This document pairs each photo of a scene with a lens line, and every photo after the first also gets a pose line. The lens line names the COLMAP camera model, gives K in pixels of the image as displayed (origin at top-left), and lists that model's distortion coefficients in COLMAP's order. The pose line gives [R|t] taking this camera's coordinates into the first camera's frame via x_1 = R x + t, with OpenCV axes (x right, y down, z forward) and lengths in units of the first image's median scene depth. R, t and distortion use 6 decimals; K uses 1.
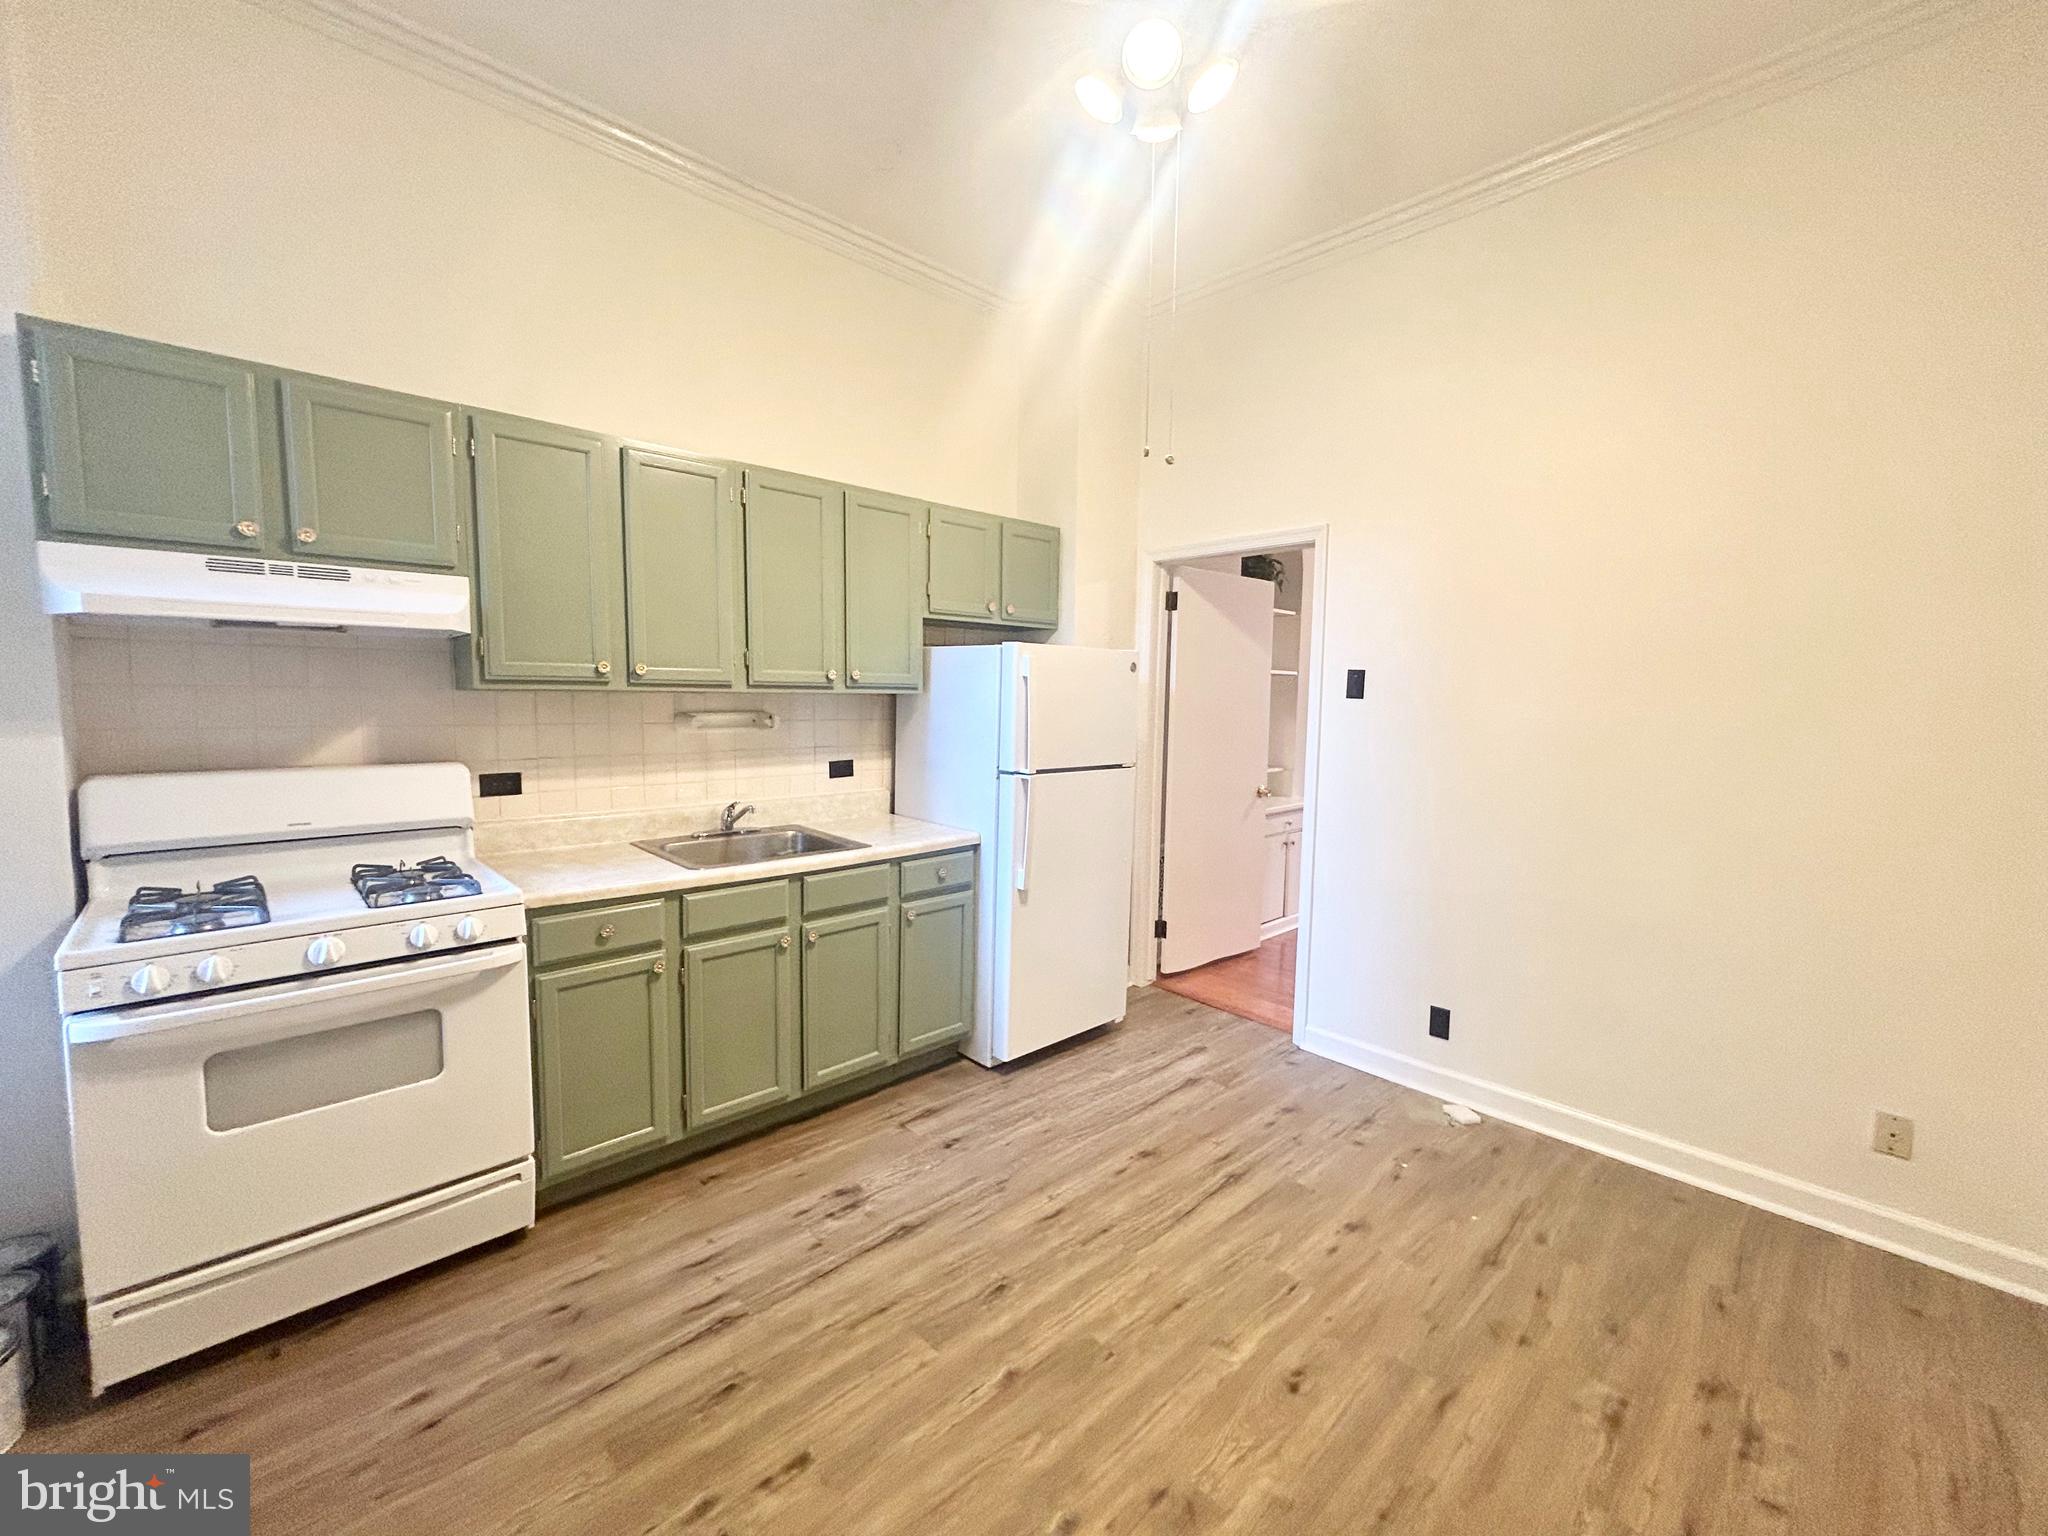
lens RADIAL K [[818.9, 0, 1021.2], [0, 818.9, 765.2], [0, 0, 1]] dist [-0.002861, 0.000306]
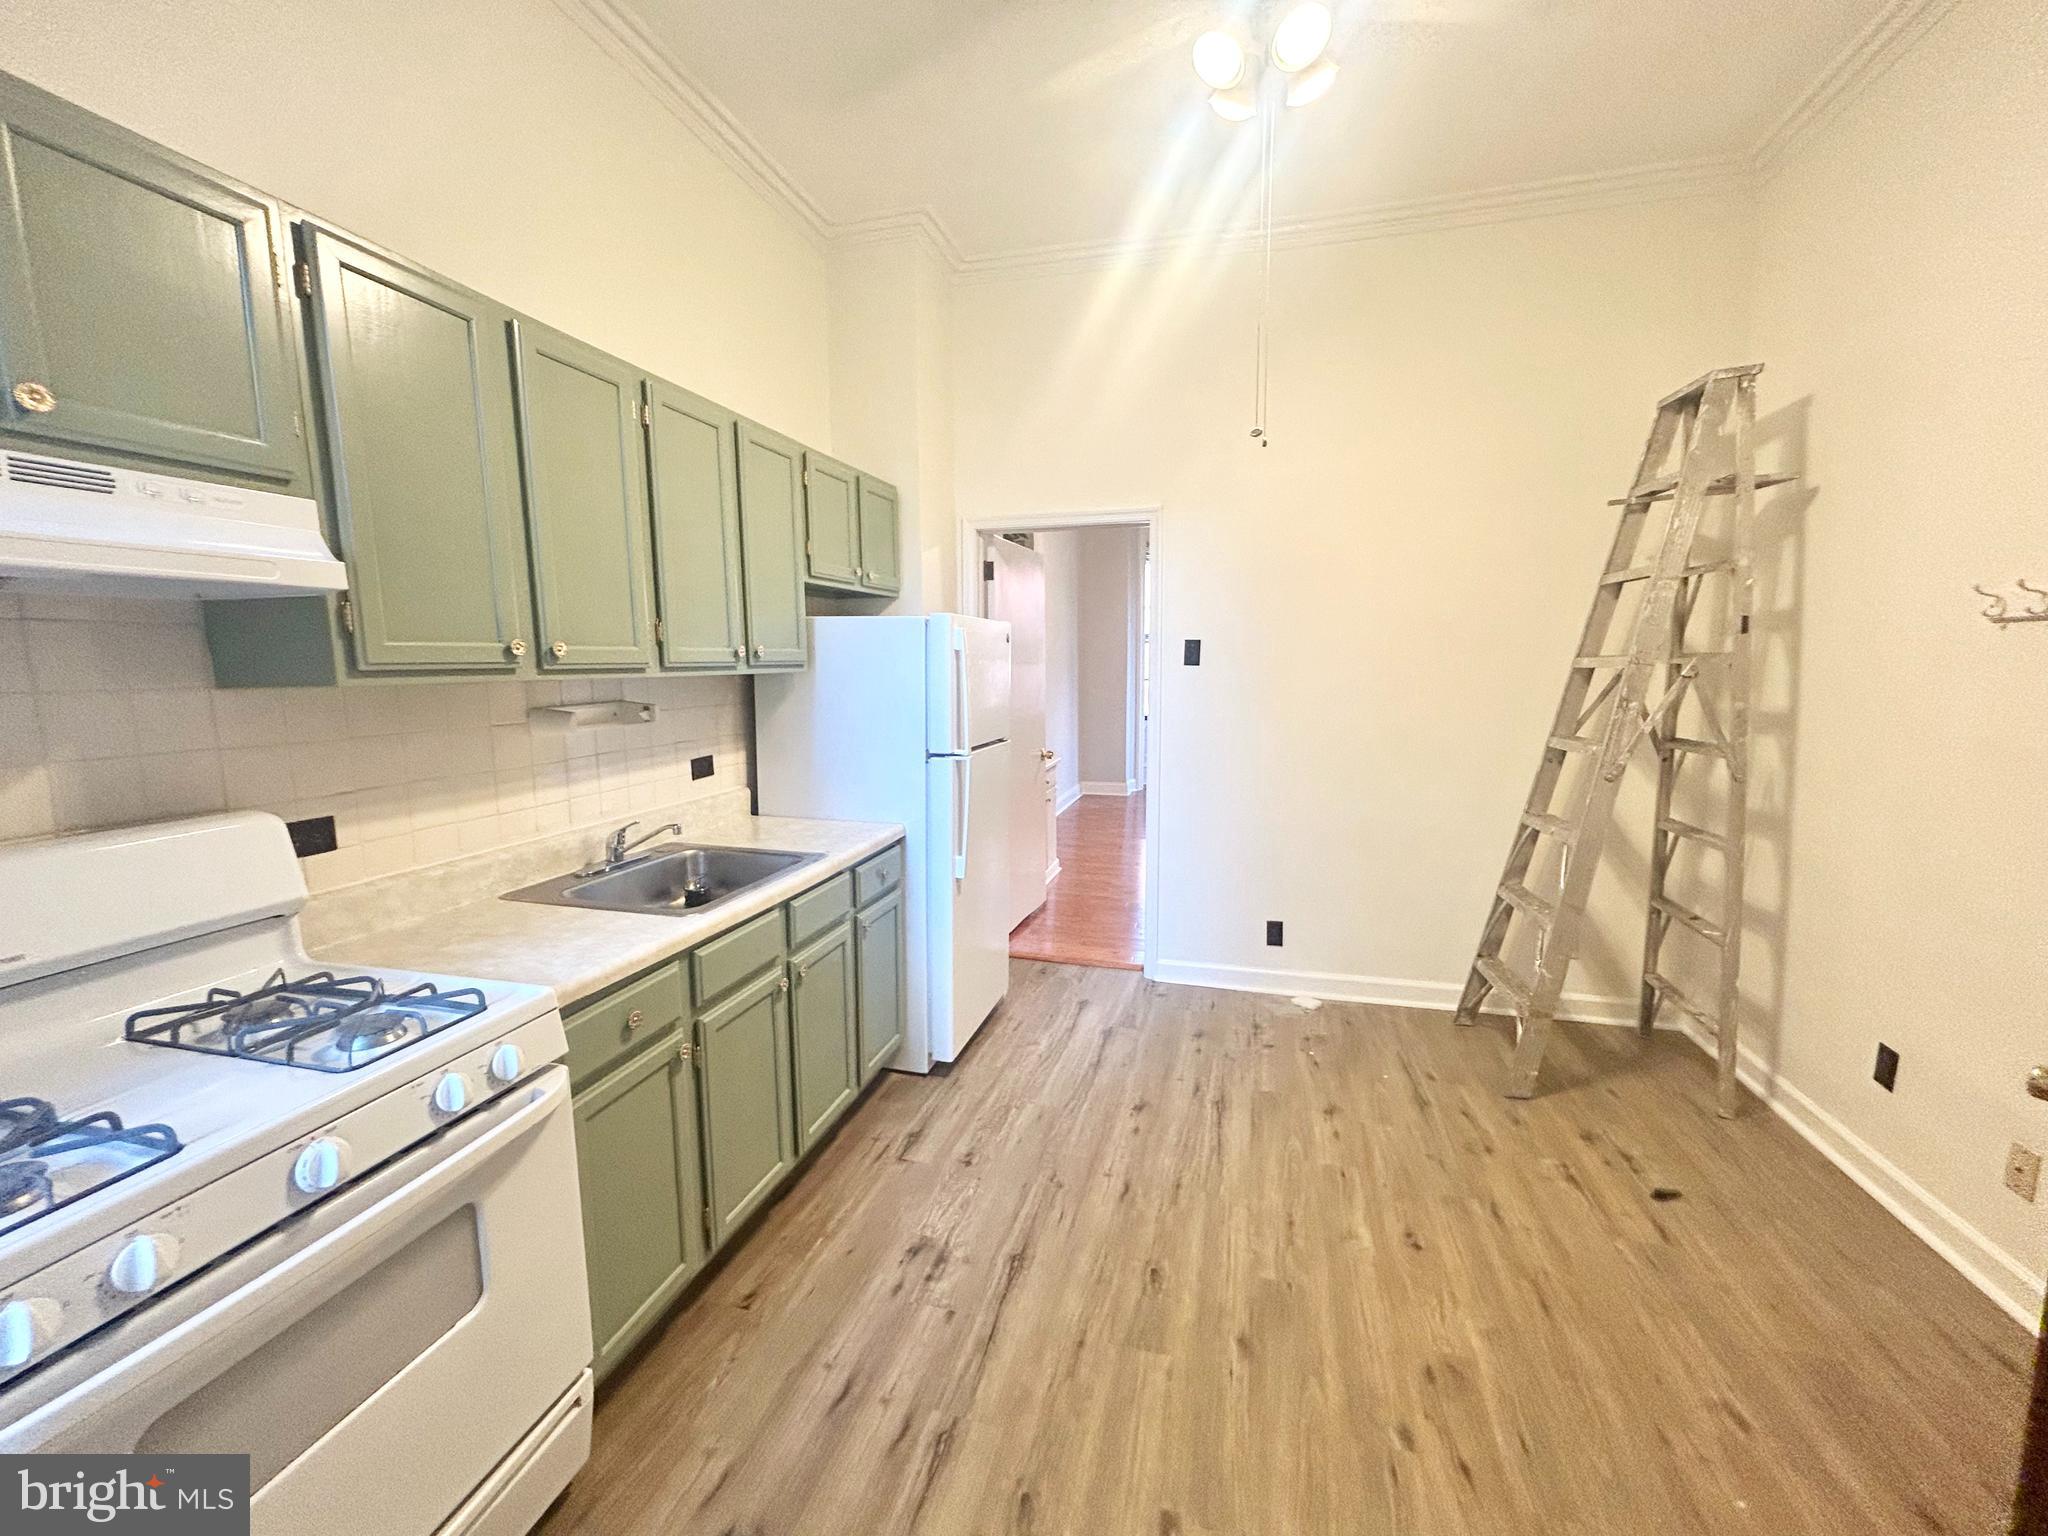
lens RADIAL K [[818.9, 0, 1021.2], [0, 818.9, 765.2], [0, 0, 1]] dist [-0.002861, 0.000306]
pose [[0.856730, -0.085602, 0.508612, -0.500073], [0.064411, 0.996168, 0.059163, -0.035171], [-0.511728, -0.017926, 0.858961, 0.196141]]
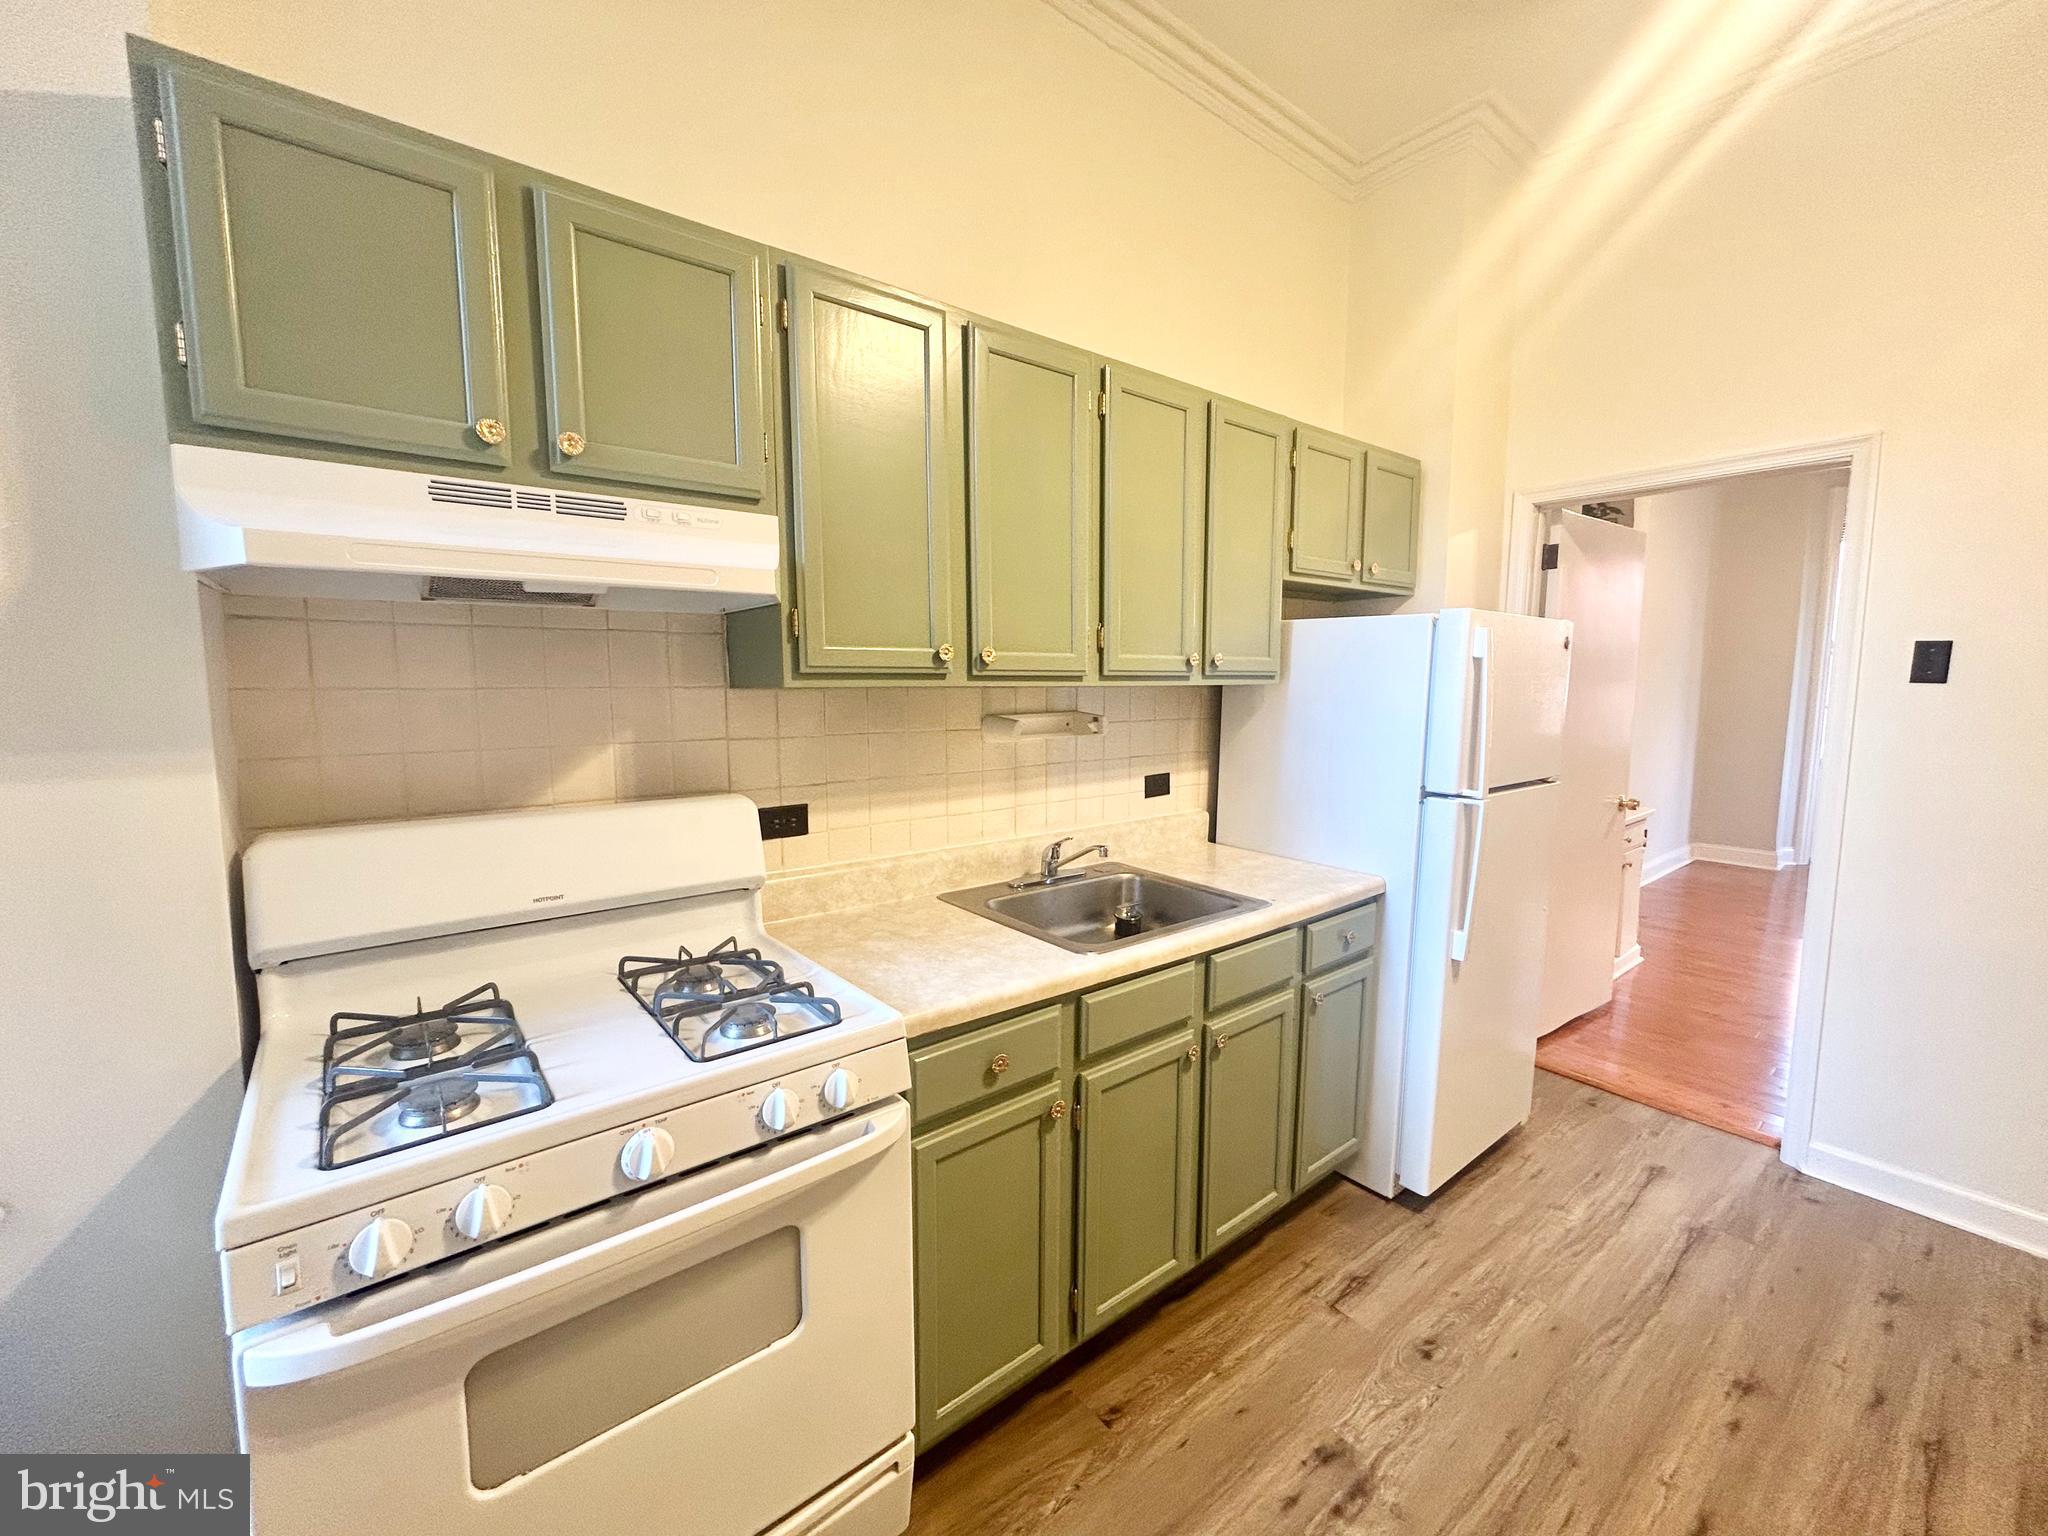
lens RADIAL K [[818.9, 0, 1021.2], [0, 818.9, 765.2], [0, 0, 1]] dist [-0.002861, 0.000306]
pose [[0.996139, -0.004427, -0.087676, -0.385122], [0.005841, 0.999857, 0.015888, -0.036884], [0.087593, -0.016338, 0.996022, 0.327452]]
